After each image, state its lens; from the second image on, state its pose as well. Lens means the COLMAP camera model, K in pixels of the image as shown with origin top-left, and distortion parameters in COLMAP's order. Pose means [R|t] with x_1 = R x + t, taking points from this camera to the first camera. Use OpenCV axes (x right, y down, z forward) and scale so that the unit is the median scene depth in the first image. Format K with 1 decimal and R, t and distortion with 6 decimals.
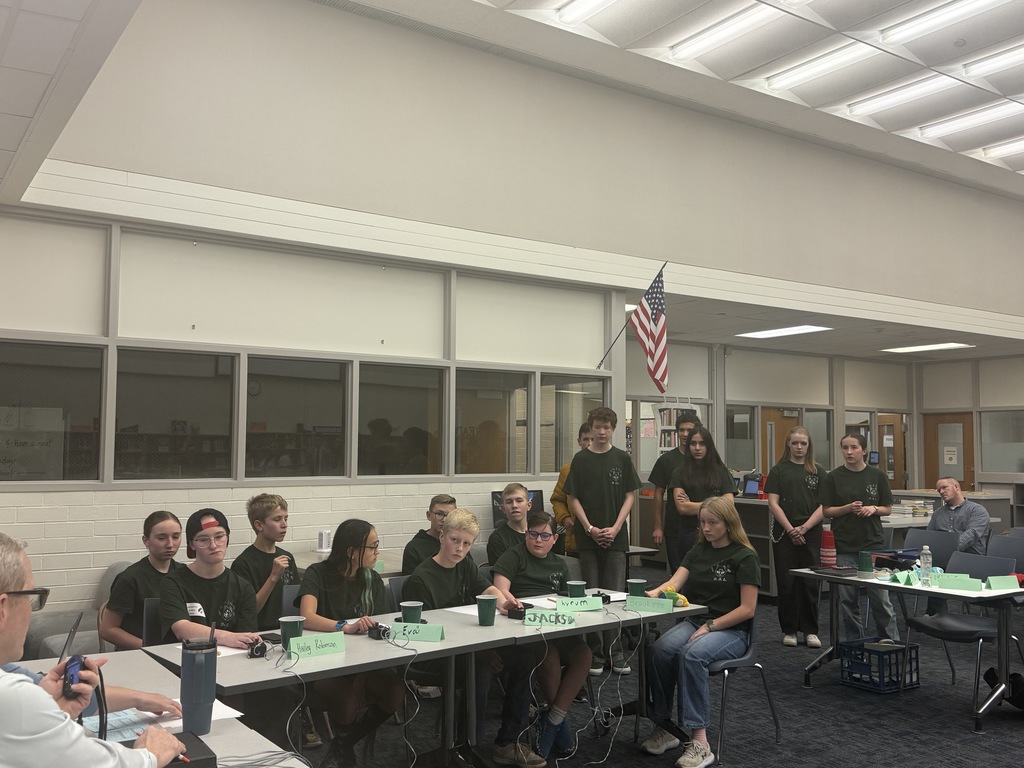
lens RADIAL K [[933.9, 0, 509.4], [0, 933.9, 386.1], [0, 0, 1]] dist [0.074443, 0.006027]
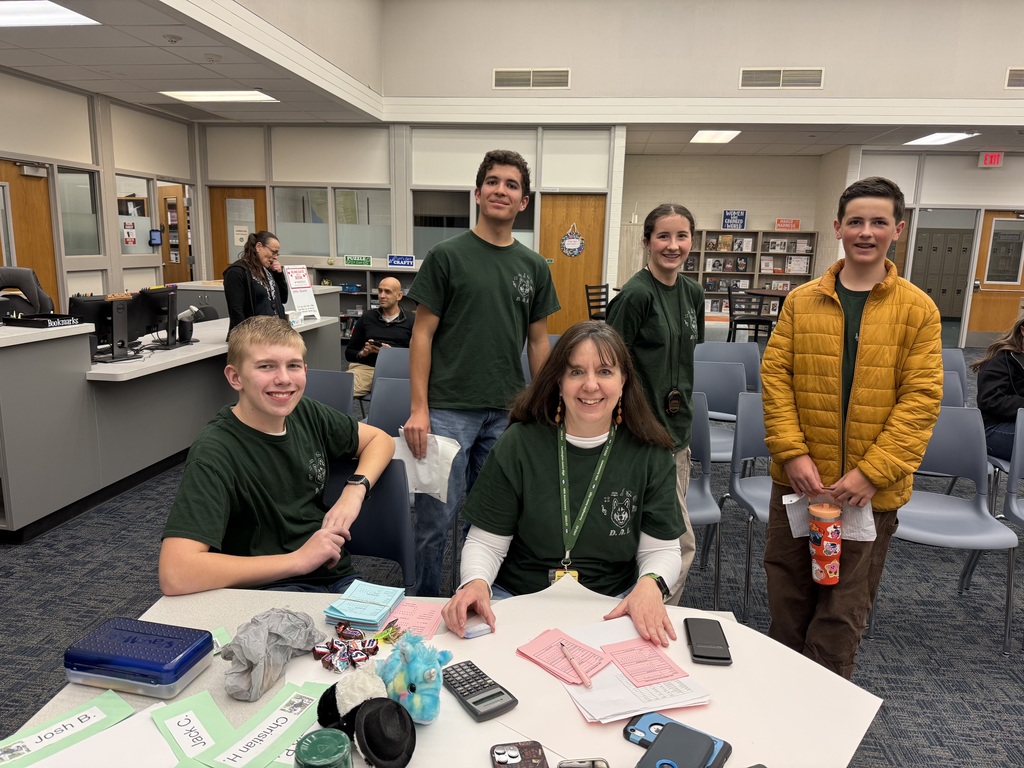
lens RADIAL K [[744.5, 0, 510.6], [0, 744.5, 387.3], [0, 0, 1]] dist [0.032081, -0.027437]
pose [[0.672058, -0.132080, 0.728624, 0.105395], [-0.073477, 0.967213, 0.243103, 0.021479], [-0.736844, -0.216917, 0.640319, 0.336623]]
